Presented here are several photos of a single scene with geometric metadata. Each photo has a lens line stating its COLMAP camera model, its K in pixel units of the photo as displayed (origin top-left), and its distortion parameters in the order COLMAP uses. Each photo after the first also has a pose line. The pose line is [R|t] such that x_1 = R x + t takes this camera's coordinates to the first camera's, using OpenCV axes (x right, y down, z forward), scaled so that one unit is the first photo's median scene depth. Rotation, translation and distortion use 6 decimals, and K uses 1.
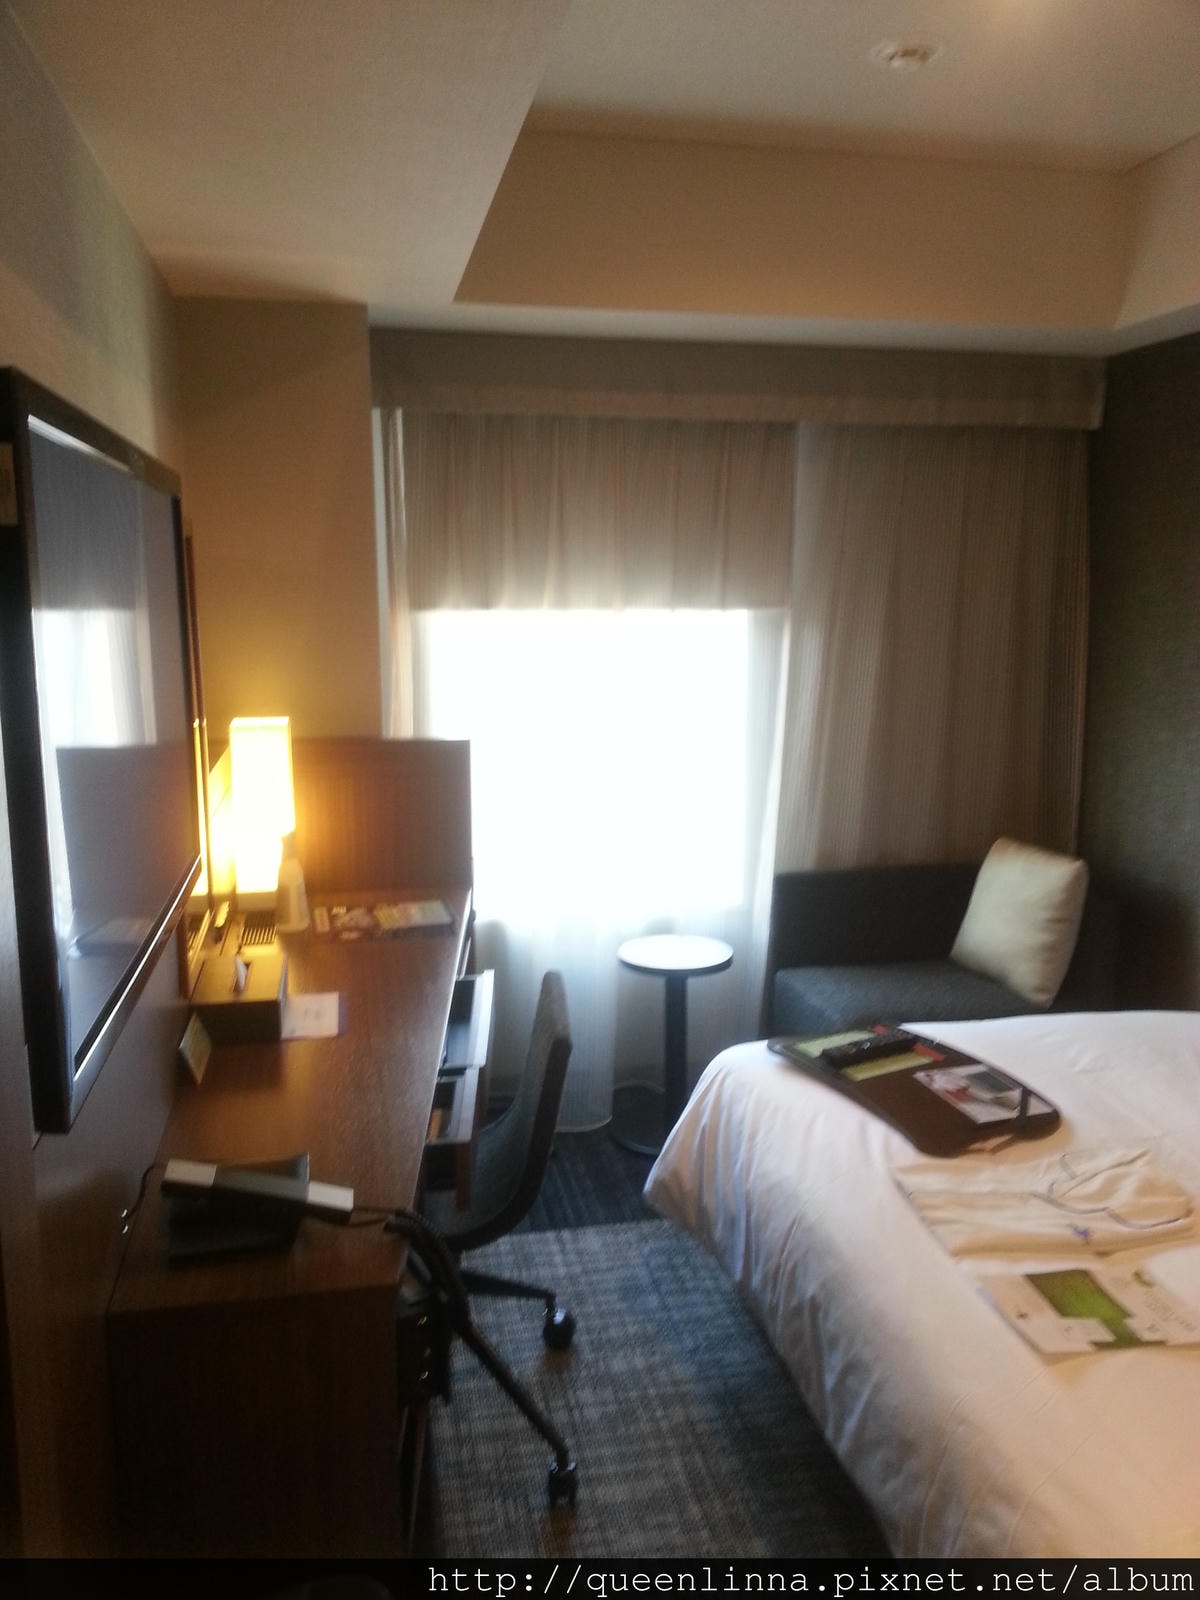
lens RADIAL K [[1272.6, 0, 601.9], [0, 1272.6, 785.5], [0, 0, 1]] dist [0.125985, -0.210904]
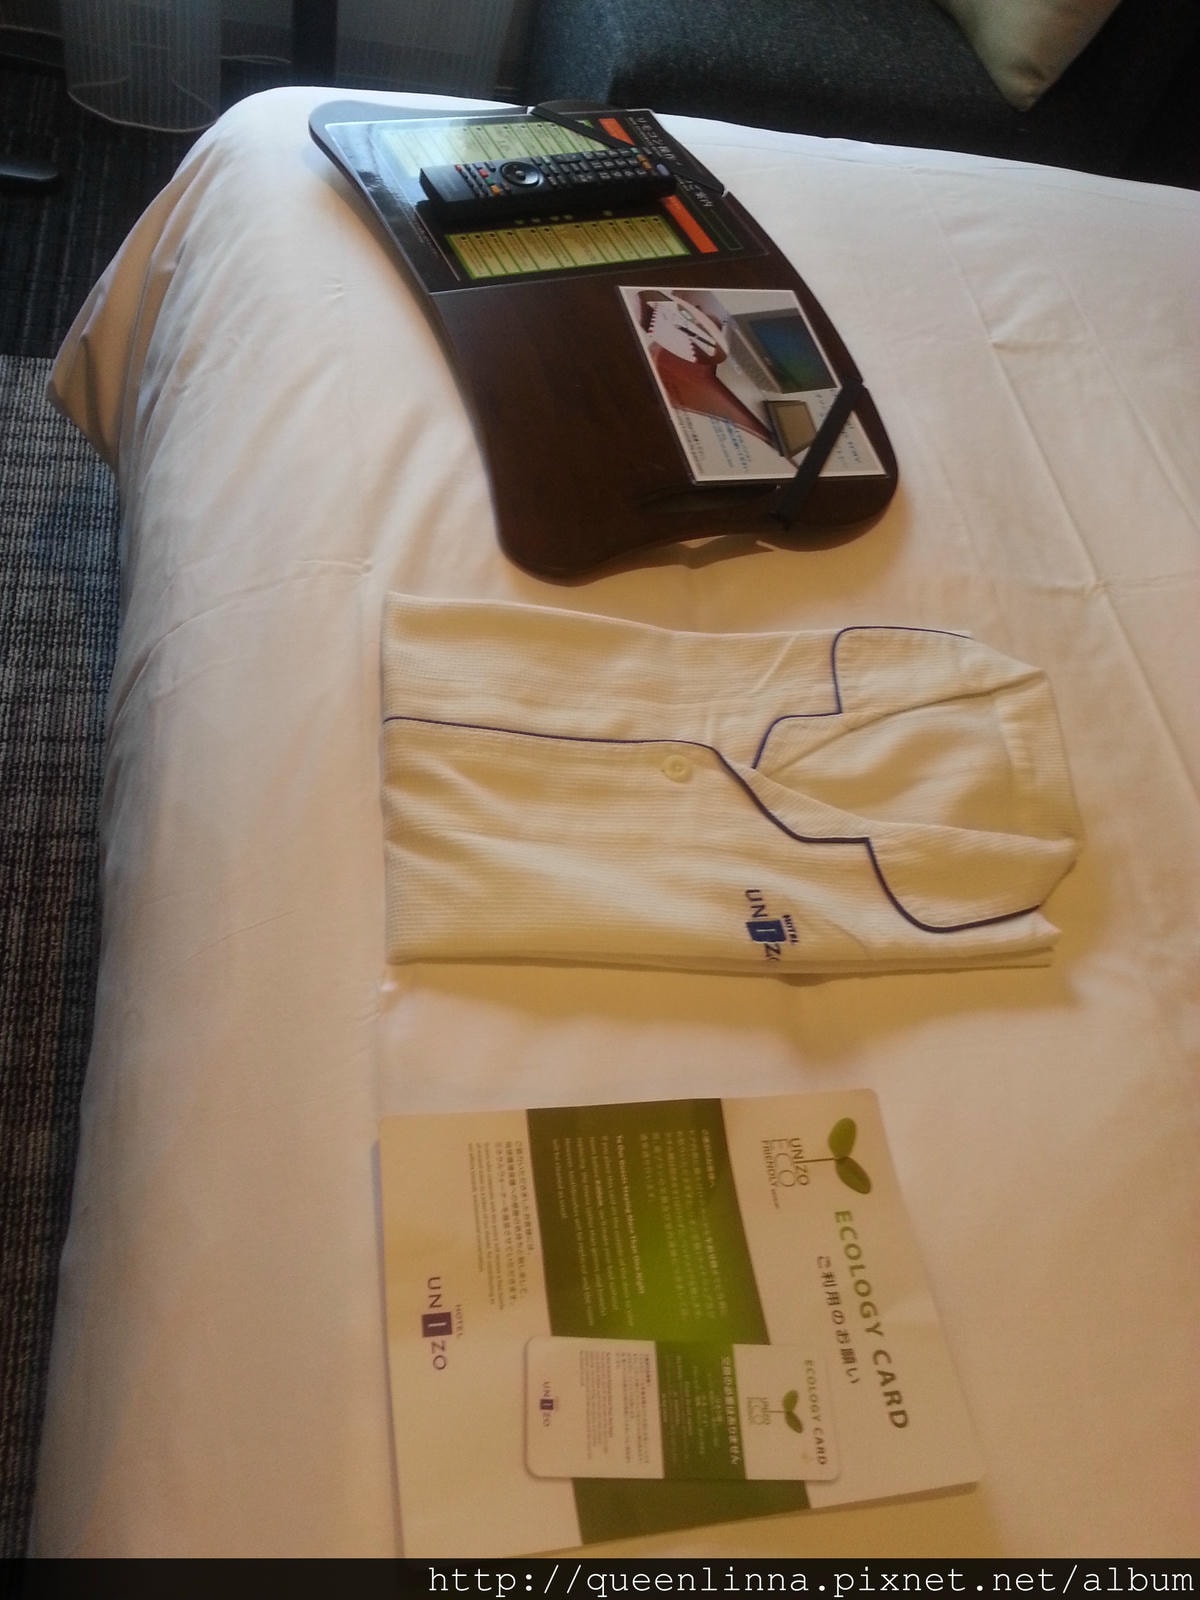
lens RADIAL K [[1272.6, 0, 601.9], [0, 1272.6, 785.5], [0, 0, 1]] dist [0.125985, -0.210904]
pose [[0.976368, 0.162223, 0.142793, 0.238430], [-0.215775, 0.694588, 0.686287, 0.061537], [0.012150, -0.700879, 0.713176, 0.693524]]
